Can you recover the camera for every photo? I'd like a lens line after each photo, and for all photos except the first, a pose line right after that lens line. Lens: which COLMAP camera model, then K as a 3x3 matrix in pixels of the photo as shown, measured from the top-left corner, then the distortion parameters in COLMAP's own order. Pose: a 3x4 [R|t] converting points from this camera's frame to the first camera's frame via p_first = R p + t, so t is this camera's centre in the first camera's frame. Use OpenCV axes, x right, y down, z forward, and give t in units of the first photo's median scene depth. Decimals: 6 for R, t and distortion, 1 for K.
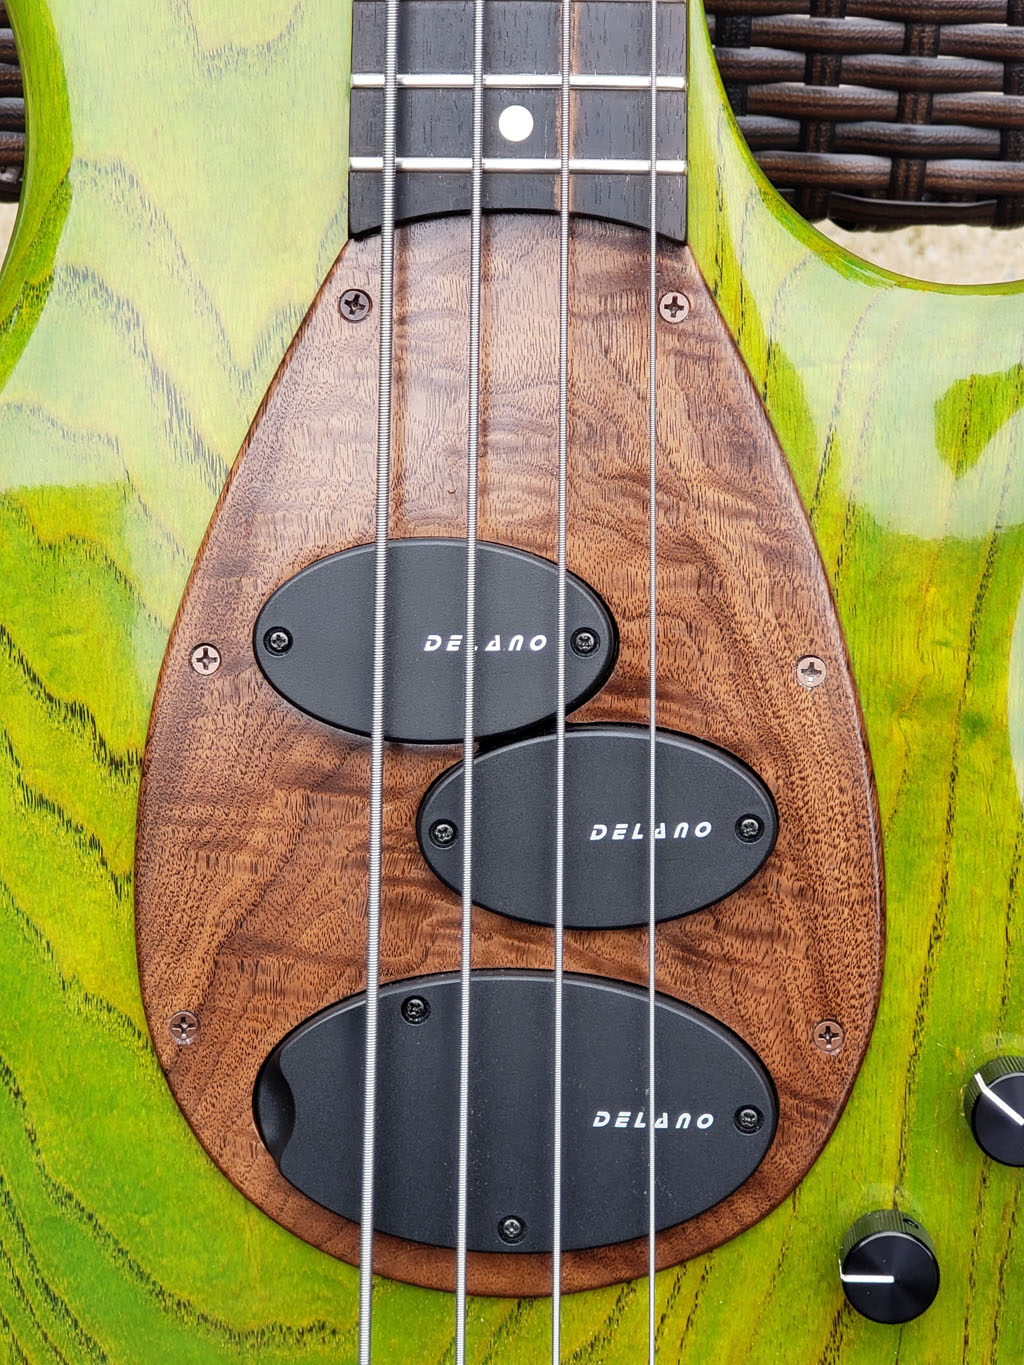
lens RADIAL K [[2804.4, 0, 543.2], [0, 2804.4, 682.9], [0, 0, 1]] dist [-0.322257, 2.479267]
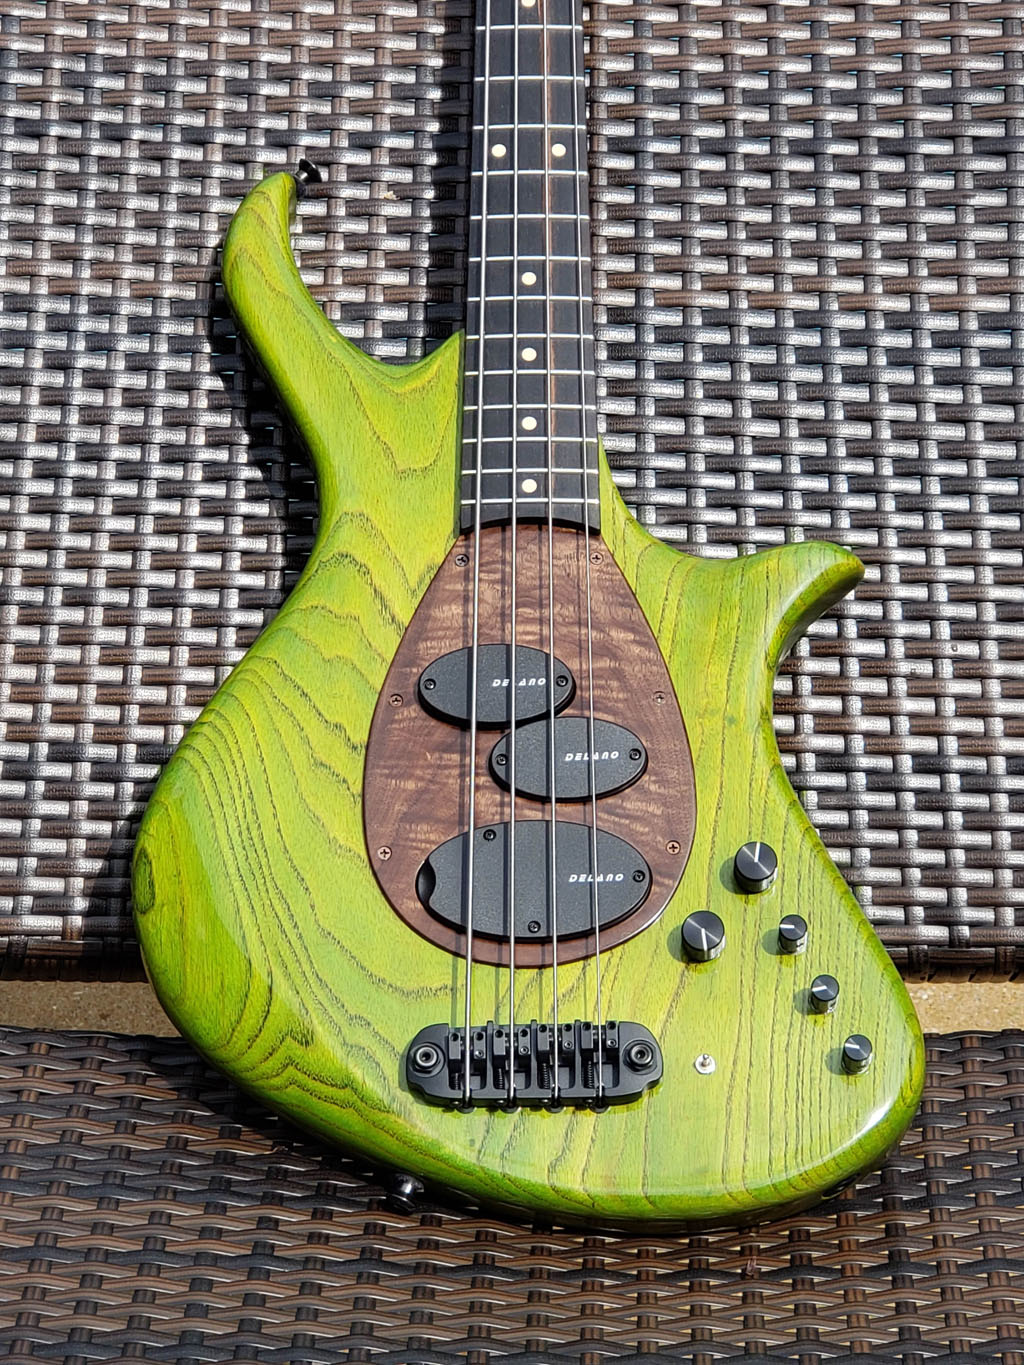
lens RADIAL K [[2804.4, 0, 543.2], [0, 2804.4, 682.9], [0, 0, 1]] dist [-0.322257, 2.479267]
pose [[0.999873, -0.014344, 0.006964, -0.016476], [0.015939, 0.886575, -0.462310, 1.050878], [0.000457, 0.462362, 0.886691, -1.052453]]
